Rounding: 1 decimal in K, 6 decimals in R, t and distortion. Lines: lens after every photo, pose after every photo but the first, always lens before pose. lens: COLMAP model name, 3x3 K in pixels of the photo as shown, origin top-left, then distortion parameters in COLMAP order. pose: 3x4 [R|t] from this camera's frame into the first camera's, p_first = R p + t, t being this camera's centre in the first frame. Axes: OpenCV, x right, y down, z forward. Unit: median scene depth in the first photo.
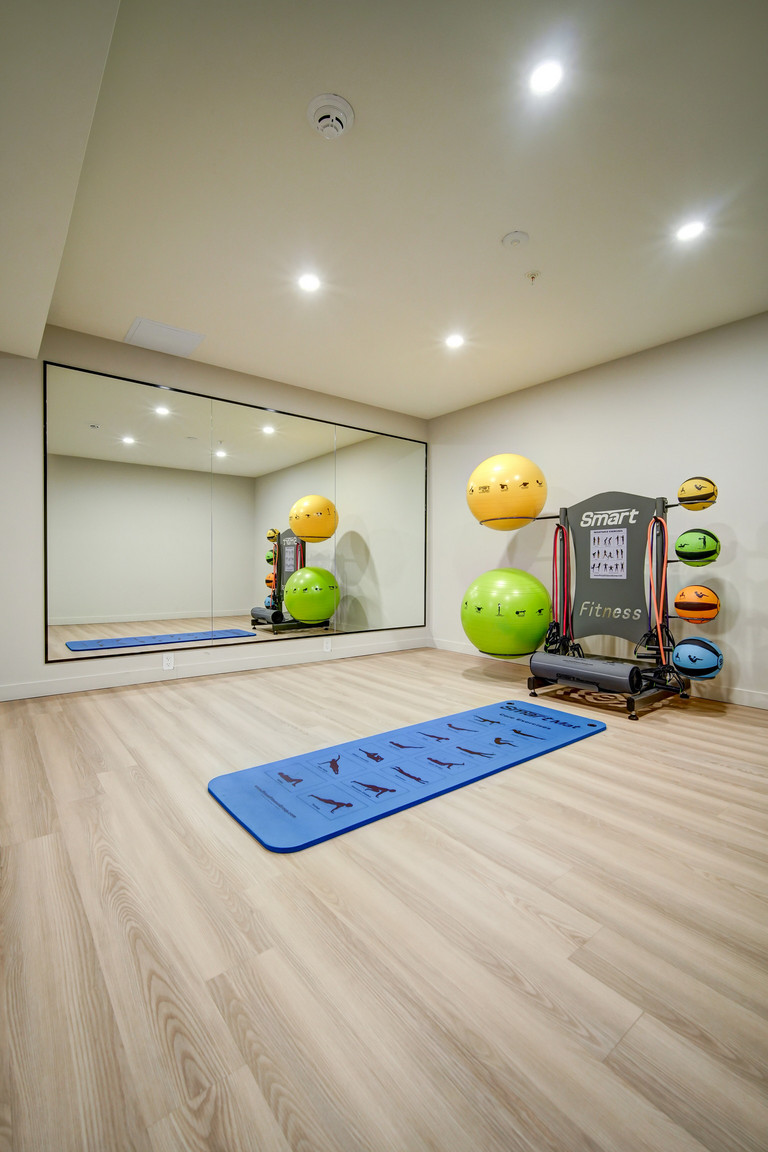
lens RADIAL K [[499.1, 0, 378.8], [0, 499.1, 573.1], [0, 0, 1]] dist [-0.009275, 0.000156]
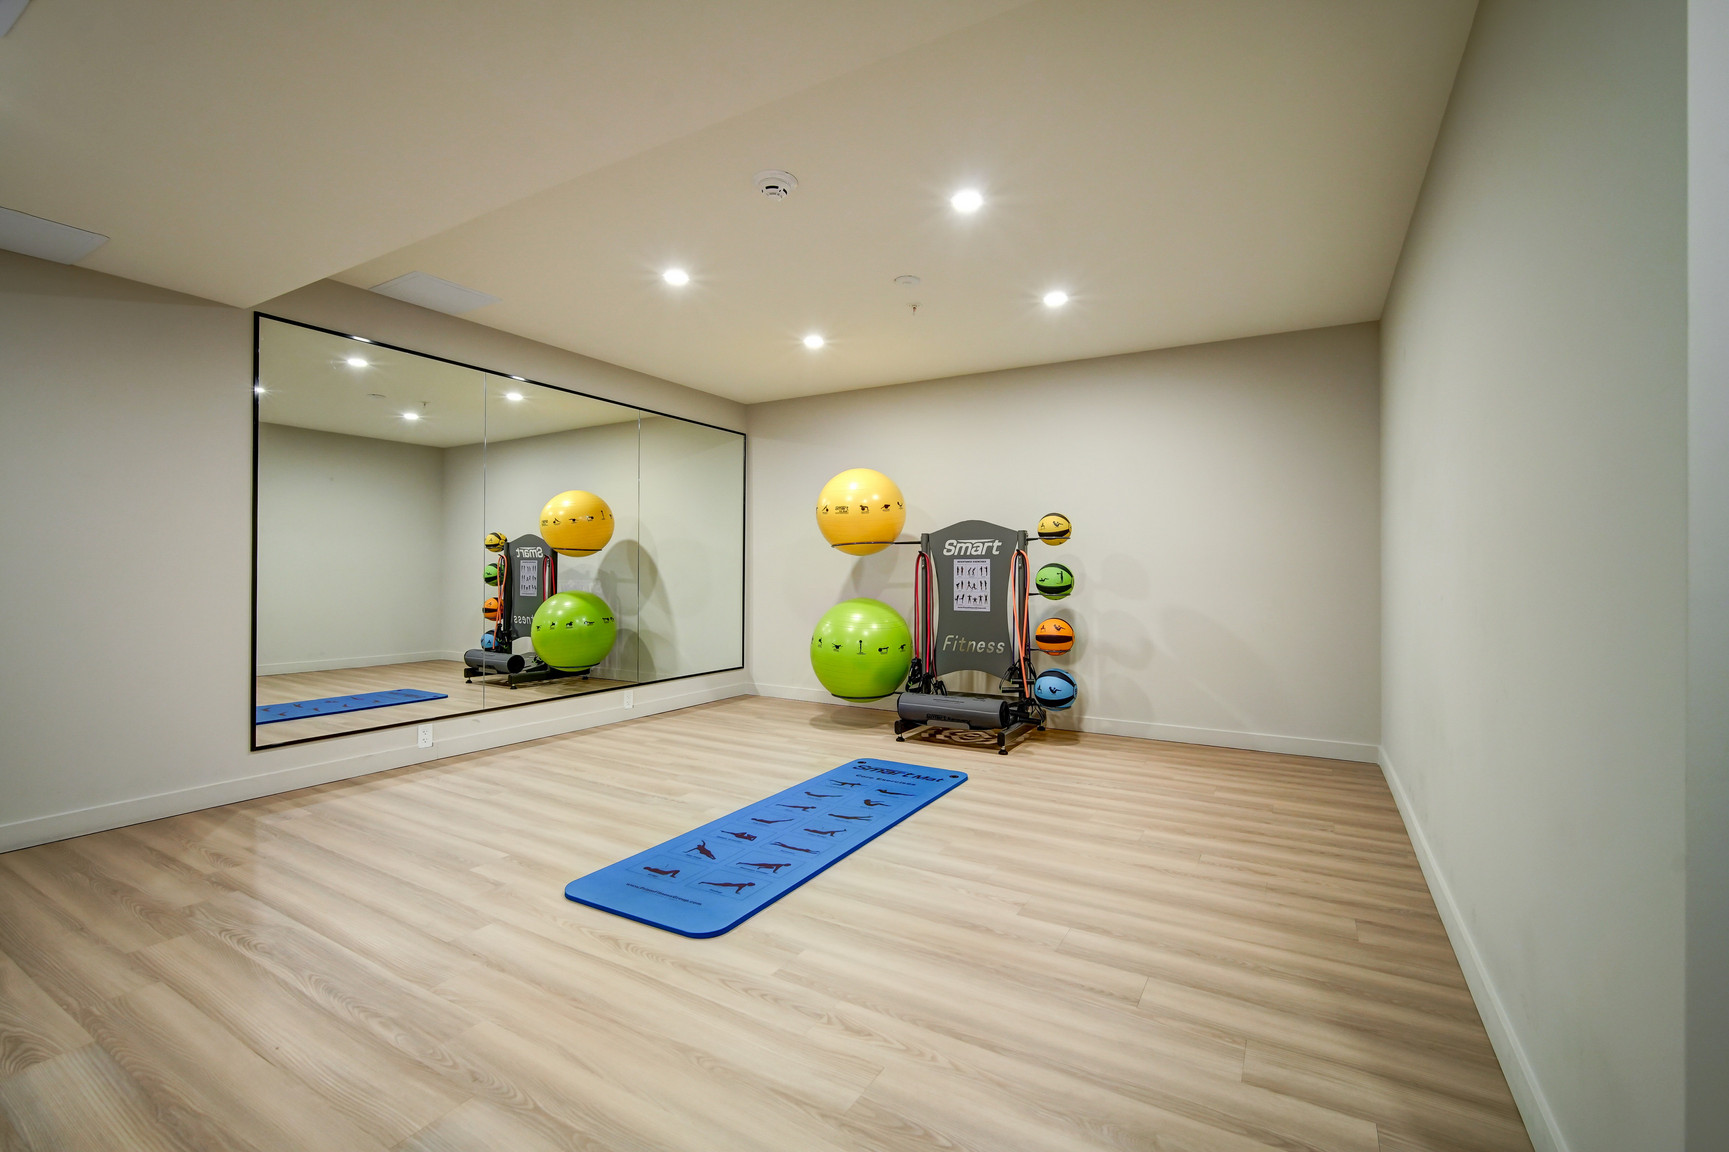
lens RADIAL K [[749.1, 0, 864.8], [0, 749.1, 566.6], [0, 0, 1]] dist [-0.013642, 0.004924]
pose [[0.930892, 0.002126, 0.365287, -0.255118], [0.004357, 0.999847, -0.016923, -0.050382], [-0.365268, 0.017345, 0.930741, -0.261269]]
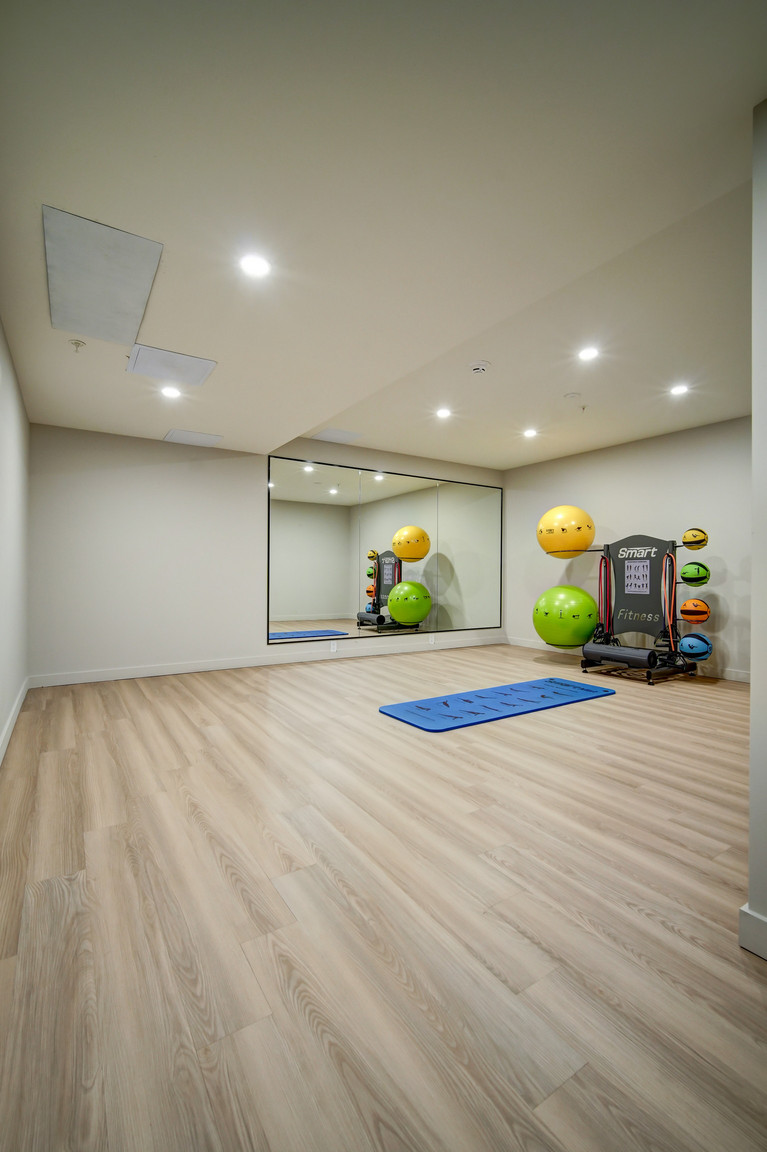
lens RADIAL K [[499.1, 0, 378.3], [0, 499.1, 573.1], [0, 0, 1]] dist [-0.009275, 0.000156]
pose [[0.994905, 0.002556, -0.100785, -0.154858], [-0.004136, 0.999872, -0.015473, -0.023967], [0.100732, 0.015811, 0.994788, -0.547266]]
